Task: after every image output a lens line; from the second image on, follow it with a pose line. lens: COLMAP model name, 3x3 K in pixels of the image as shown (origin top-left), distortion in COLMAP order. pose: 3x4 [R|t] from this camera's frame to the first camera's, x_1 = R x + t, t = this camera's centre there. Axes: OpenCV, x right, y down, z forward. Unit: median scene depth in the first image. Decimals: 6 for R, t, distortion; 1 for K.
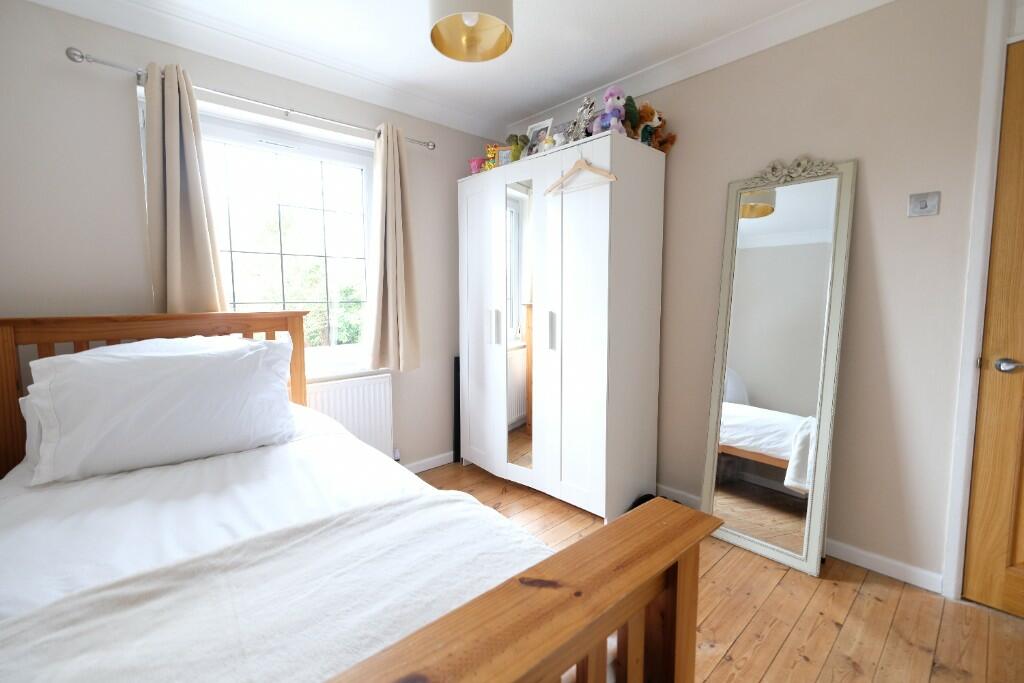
lens RADIAL K [[452.1, 0, 513.5], [0, 452.1, 336.6], [0, 0, 1]] dist [0.001196, -0.000014]
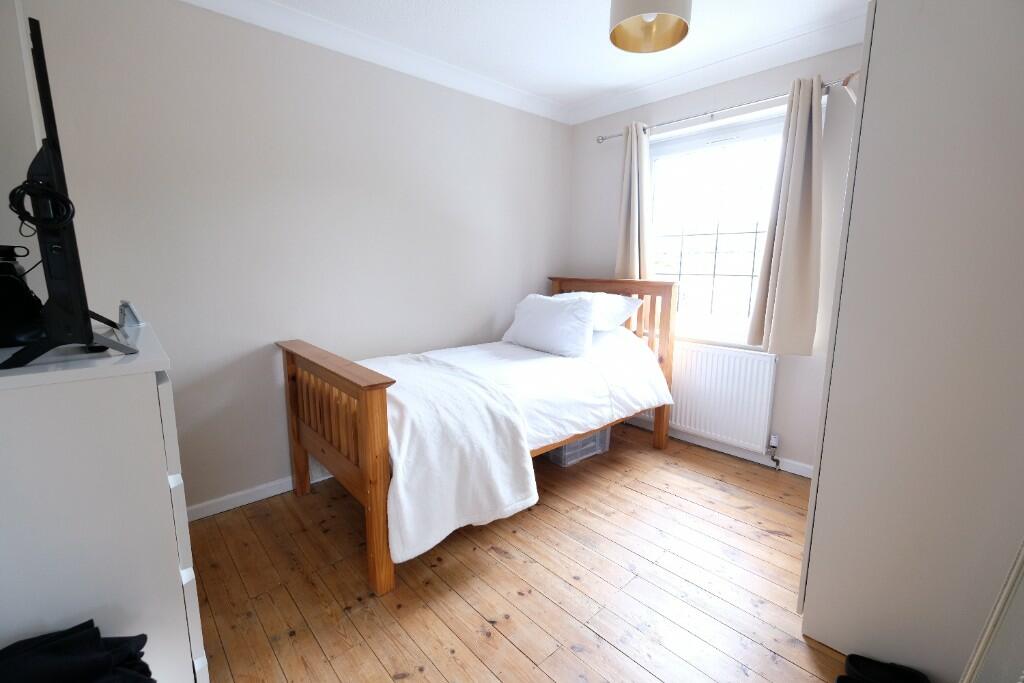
lens RADIAL K [[452.1, 0, 513.5], [0, 452.1, 336.6], [0, 0, 1]] dist [0.001196, -0.000014]
pose [[-0.003780, 0.167954, -0.985788, 0.866609], [-0.097011, 0.981083, 0.167524, -0.079035], [0.995276, 0.096265, 0.012585, 0.581879]]
